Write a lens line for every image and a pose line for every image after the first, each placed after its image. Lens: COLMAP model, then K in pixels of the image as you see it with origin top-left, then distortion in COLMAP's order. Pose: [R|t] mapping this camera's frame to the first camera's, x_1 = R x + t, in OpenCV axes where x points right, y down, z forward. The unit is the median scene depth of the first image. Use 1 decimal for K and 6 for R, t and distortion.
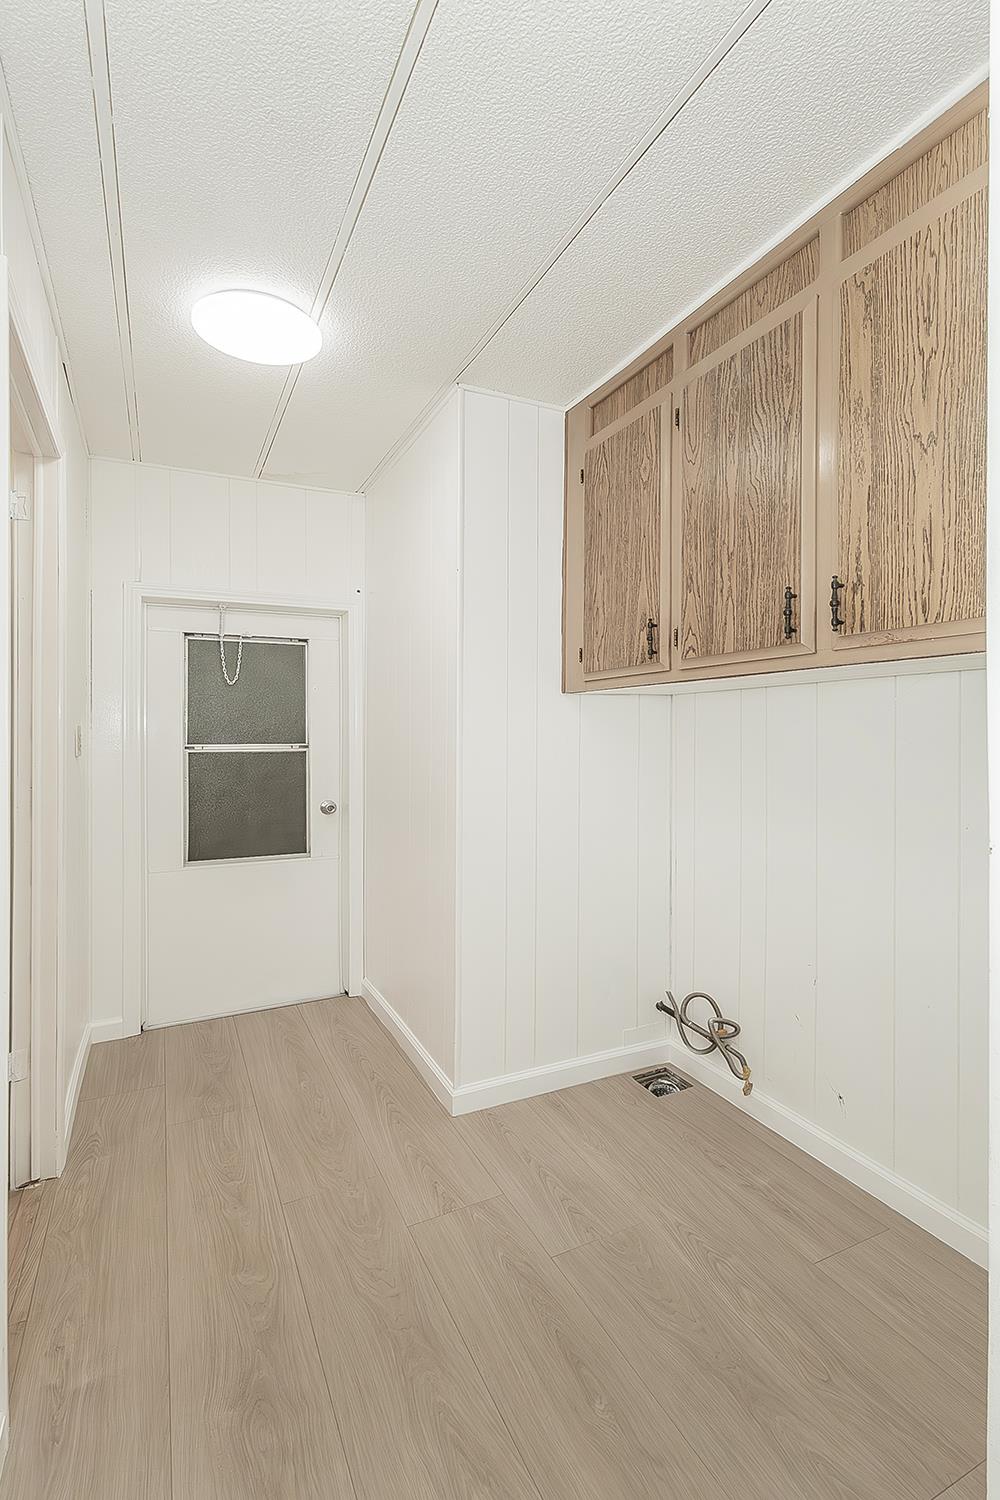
lens RADIAL K [[750.3, 0, 473.6], [0, 750.3, 726.0], [0, 0, 1]] dist [-0.006044, 0.001576]
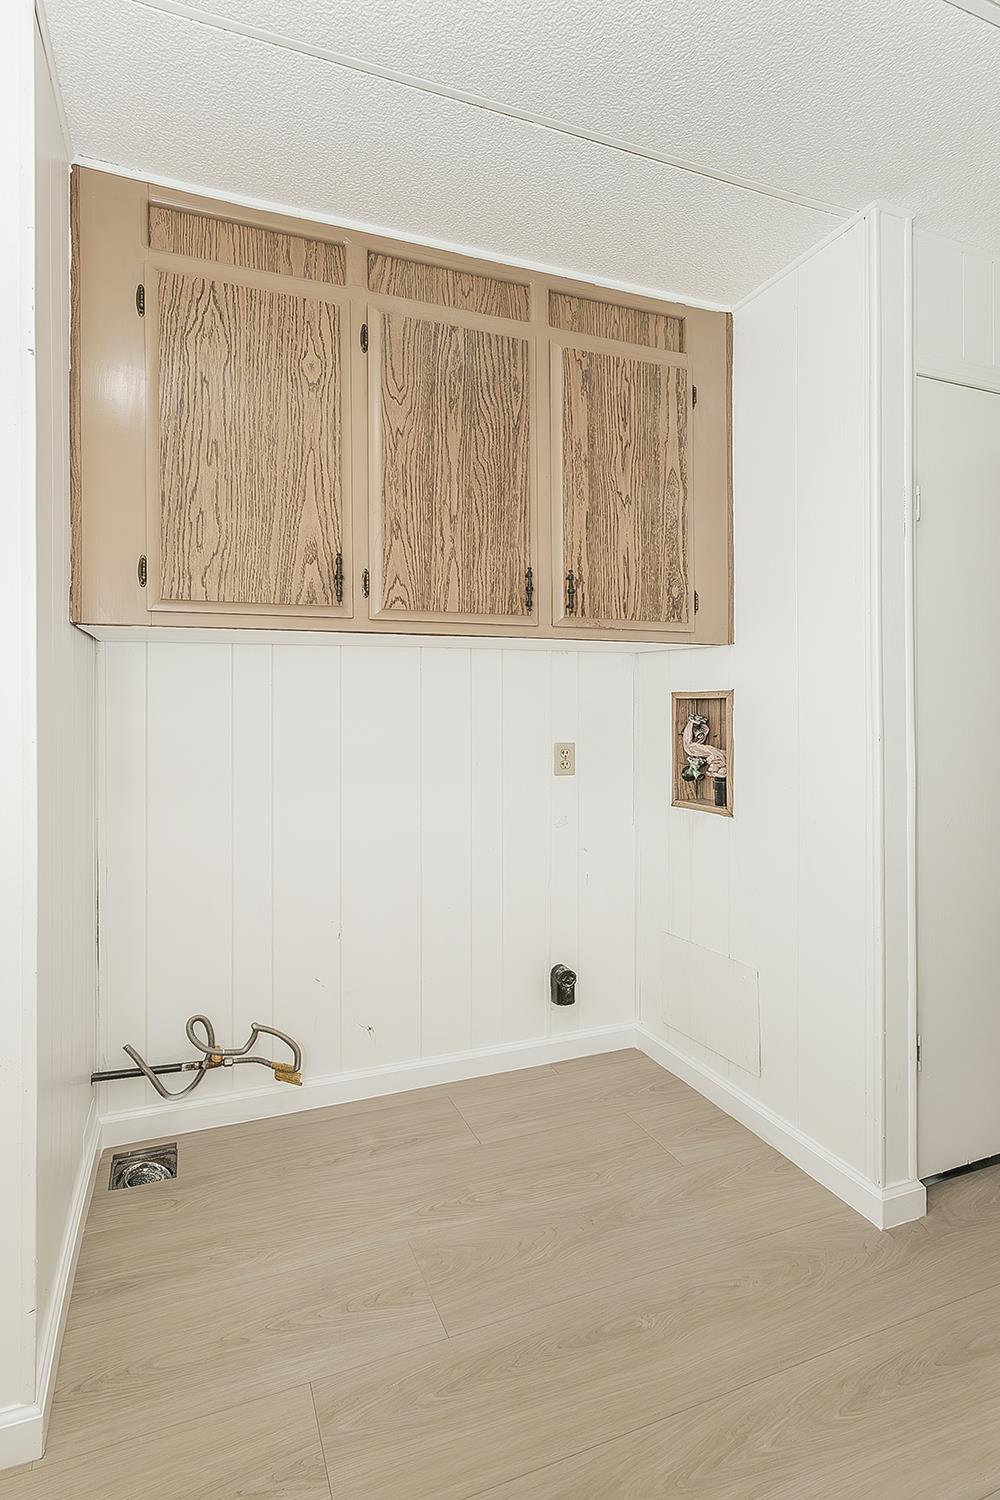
lens RADIAL K [[750.3, 0, 486.9], [0, 750.3, 711.1], [0, 0, 1]] dist [-0.006044, 0.001576]
pose [[0.013078, 0.001614, 0.999913, -0.696676], [-0.001494, 0.999998, -0.001595, 0.040423], [-0.999913, -0.001473, 0.013081, 0.947787]]
